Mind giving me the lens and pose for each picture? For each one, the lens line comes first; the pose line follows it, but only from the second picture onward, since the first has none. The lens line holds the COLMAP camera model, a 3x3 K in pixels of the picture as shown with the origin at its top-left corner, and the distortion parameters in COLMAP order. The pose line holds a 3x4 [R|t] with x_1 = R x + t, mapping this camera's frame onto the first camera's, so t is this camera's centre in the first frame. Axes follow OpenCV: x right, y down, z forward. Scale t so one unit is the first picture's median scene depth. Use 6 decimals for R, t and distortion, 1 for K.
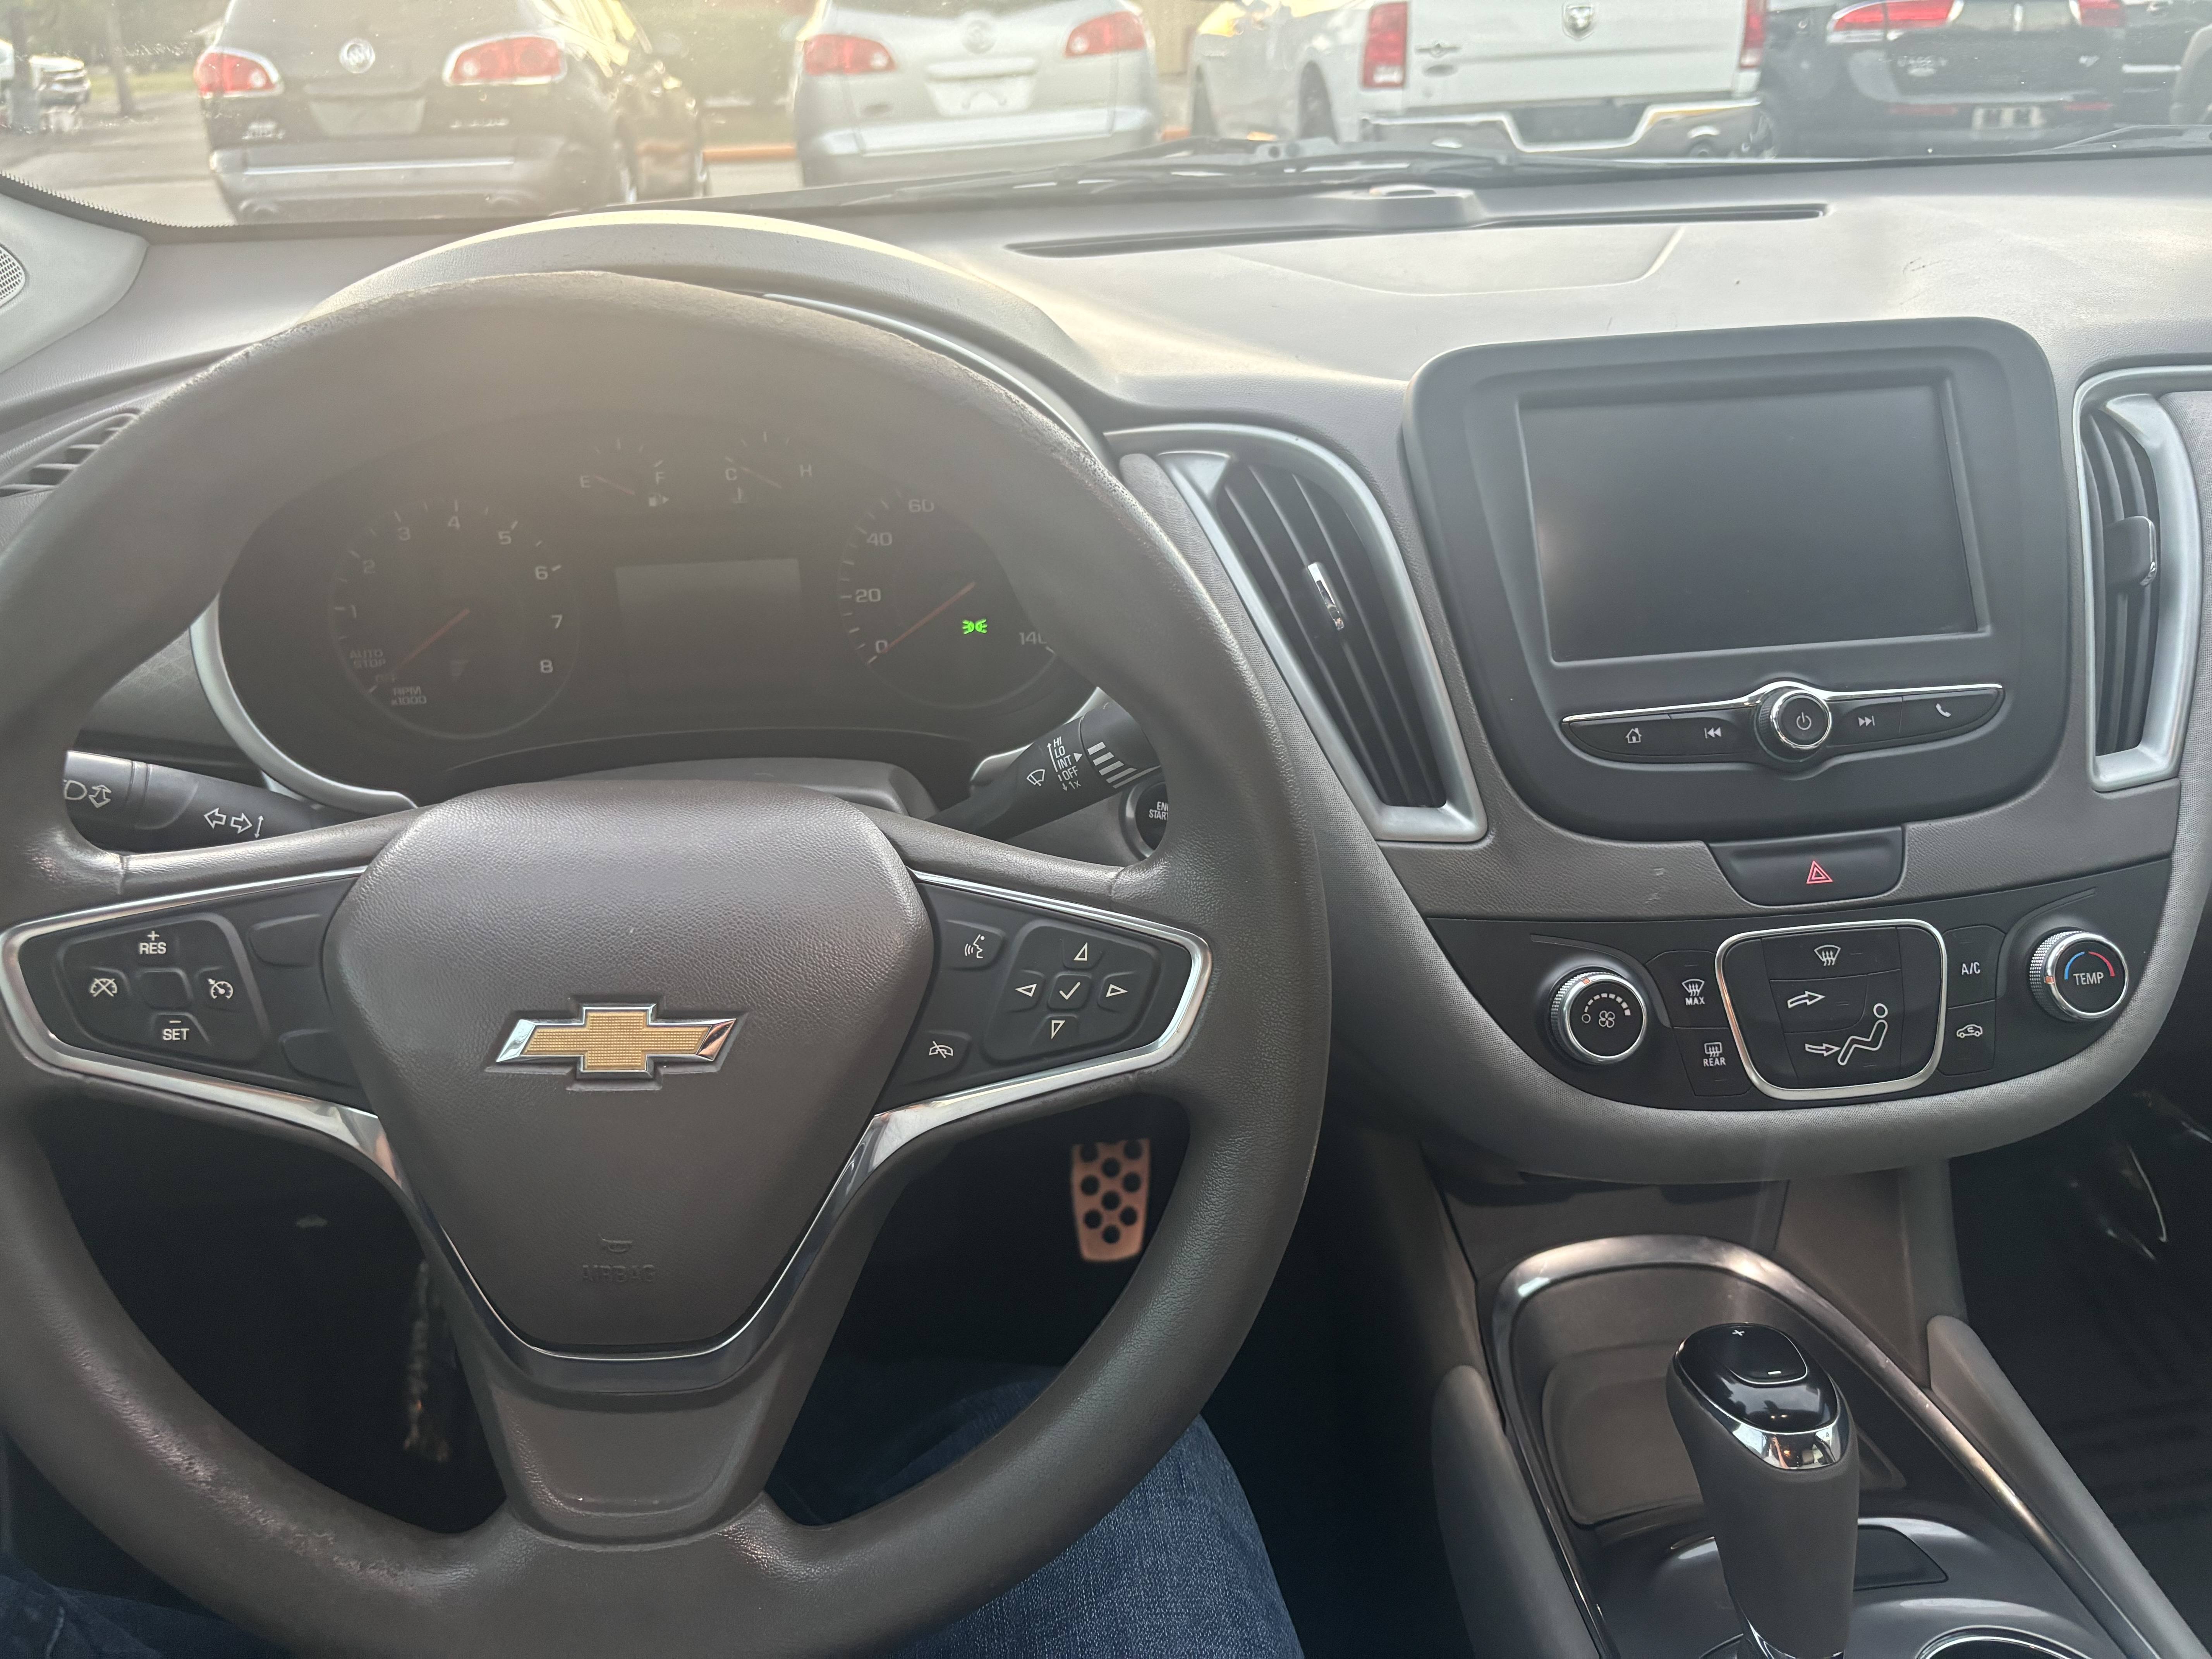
lens RADIAL K [[1698.8, 0, 1093.1], [0, 1698.8, 836.4], [0, 0, 1]] dist [0.038870, -0.036438]
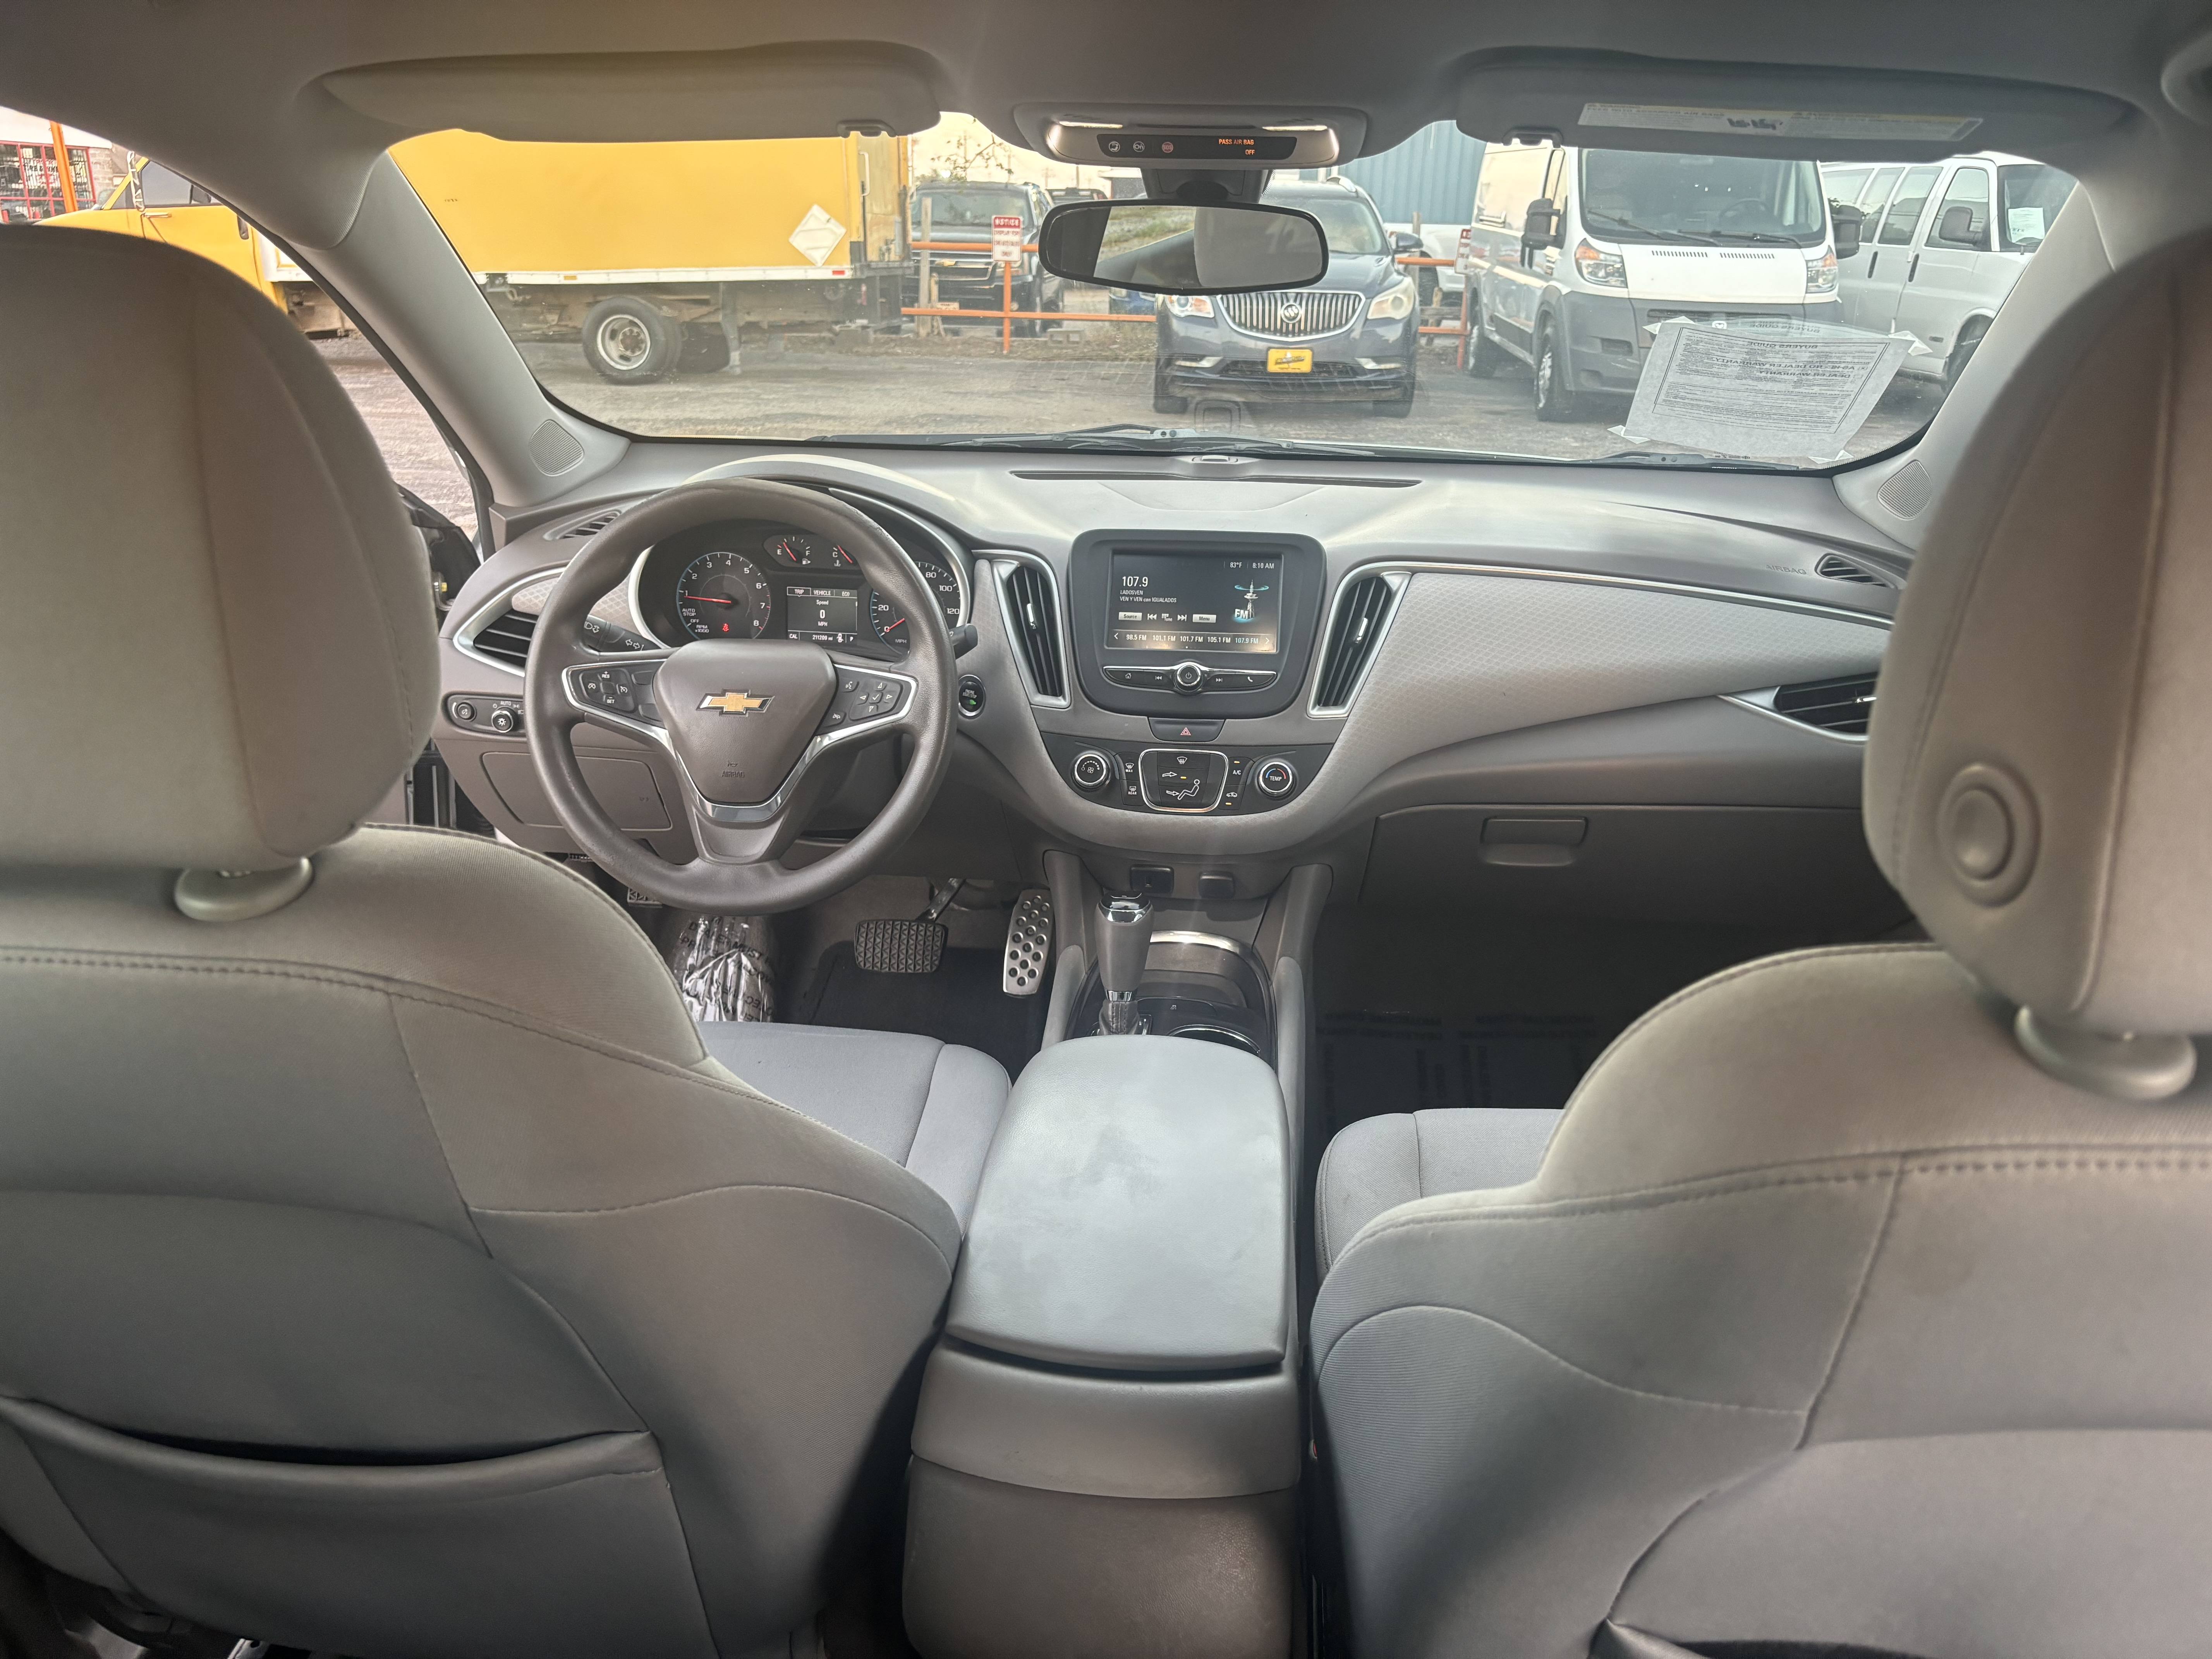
lens RADIAL K [[1698.8, 0, 1107.2], [0, 1698.8, 837.4], [0, 0, 1]] dist [0.038870, -0.036438]
pose [[0.977823, 0.111369, -0.177365, 0.758357], [-0.128354, 0.987876, -0.087329, 0.412417], [0.165489, 0.108158, 0.980263, -1.526611]]
